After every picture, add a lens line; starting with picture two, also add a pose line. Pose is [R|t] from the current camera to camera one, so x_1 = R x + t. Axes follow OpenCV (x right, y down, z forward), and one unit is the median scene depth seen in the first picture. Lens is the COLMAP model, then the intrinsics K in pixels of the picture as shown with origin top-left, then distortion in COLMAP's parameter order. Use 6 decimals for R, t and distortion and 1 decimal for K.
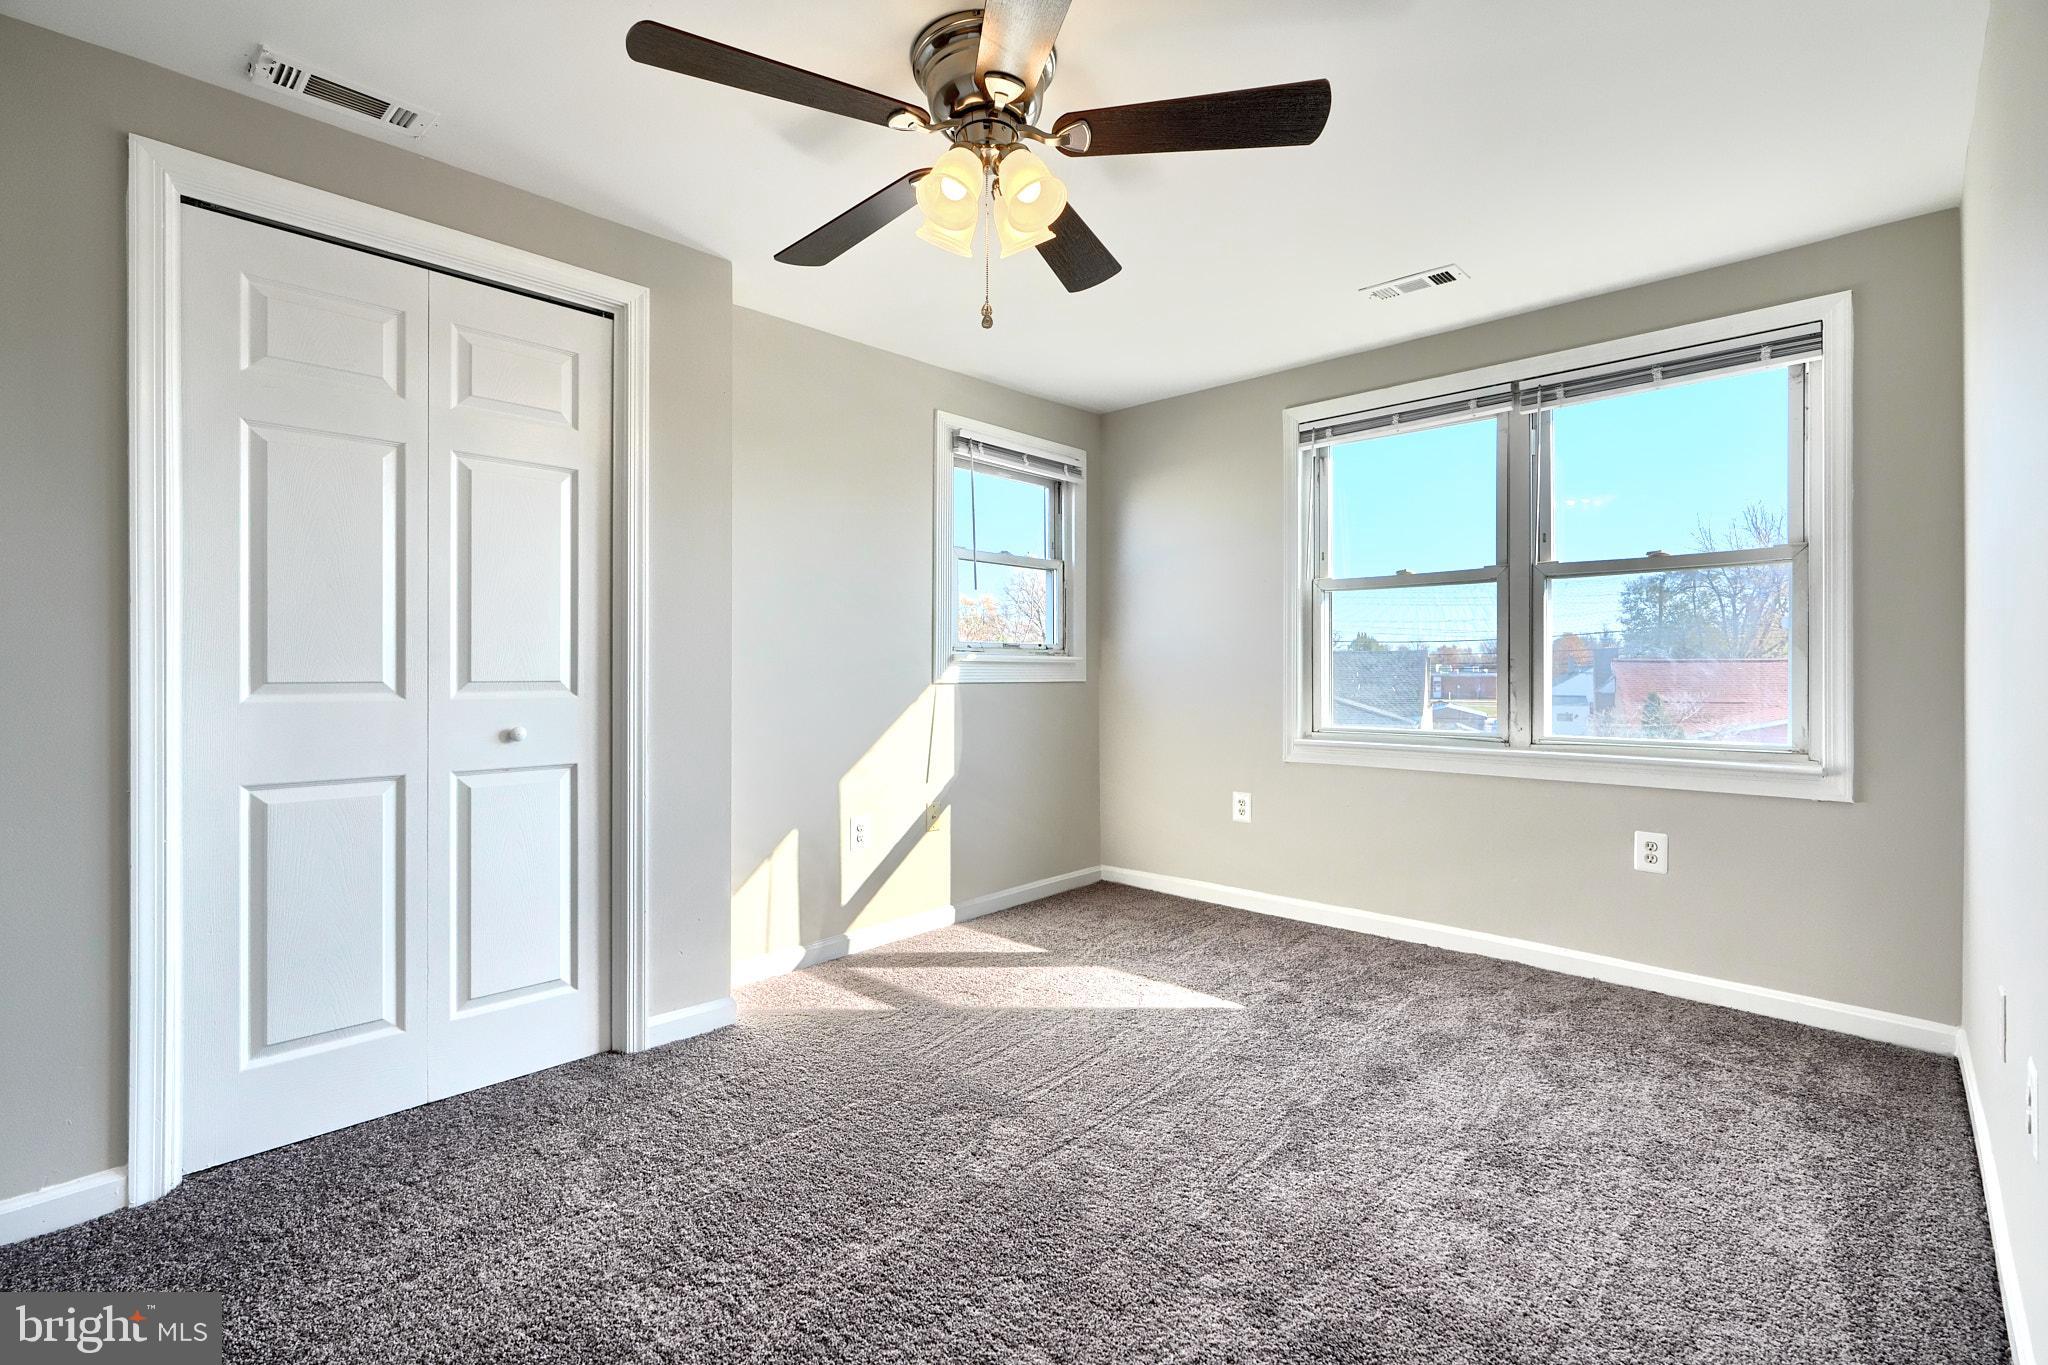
lens RADIAL K [[917.2, 0, 1031.2], [0, 917.2, 673.6], [0, 0, 1]] dist [-0.000561, 0.000321]
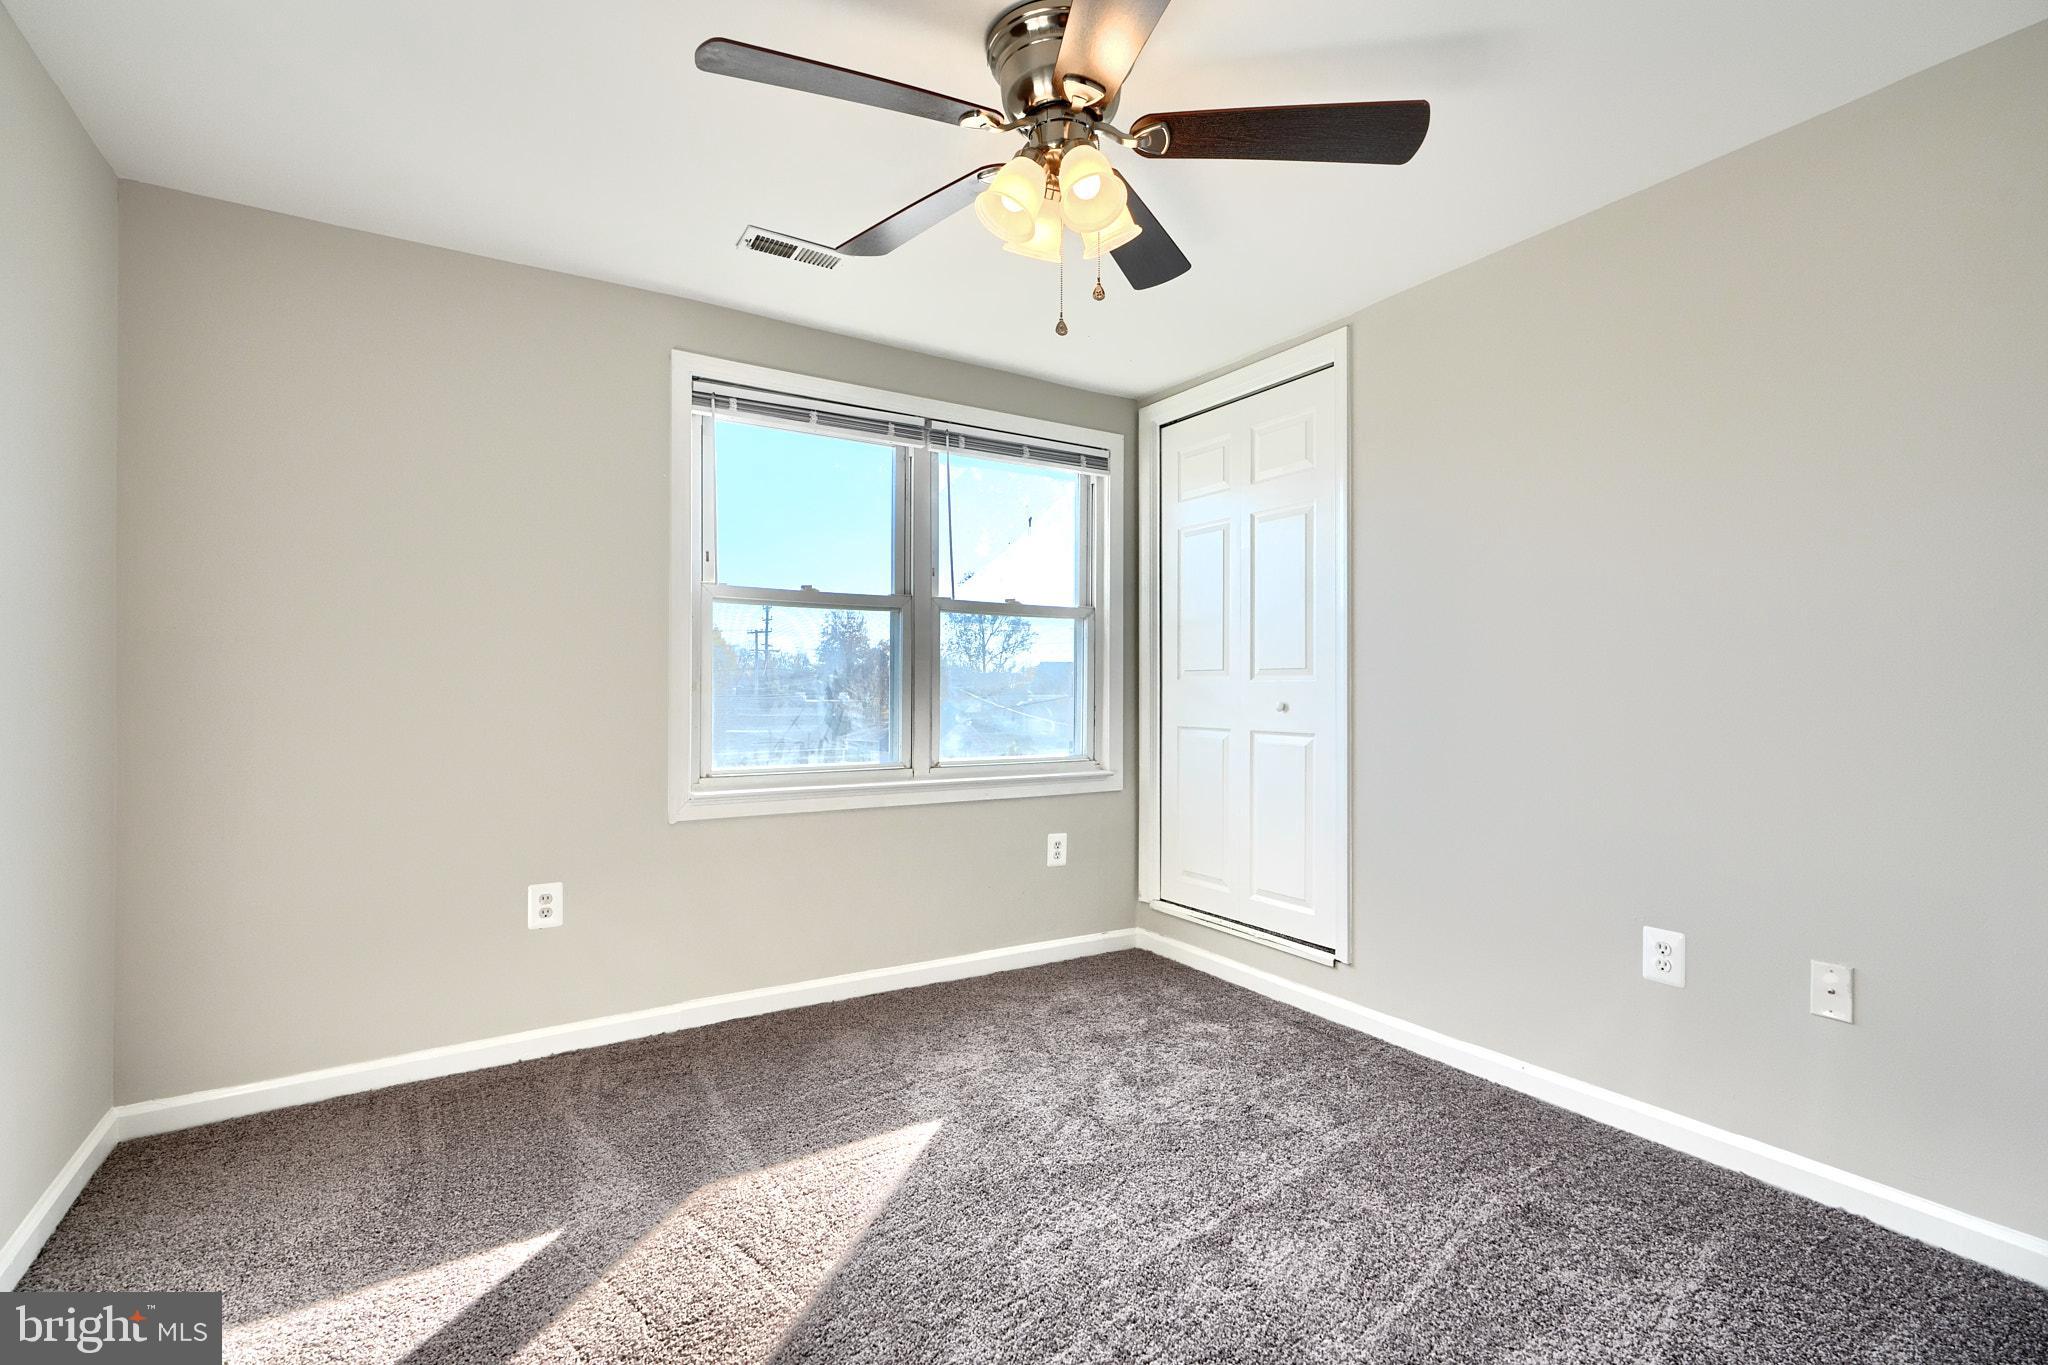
lens RADIAL K [[935.1, 0, 1036.2], [0, 935.1, 681.2], [0, 0, 1]] dist [0.000639, 0.000912]
pose [[0.243775, 0.014828, 0.969719, -0.494666], [0.008024, 0.999818, -0.017305, -0.005461], [-0.969799, 0.012000, 0.243611, 0.683673]]
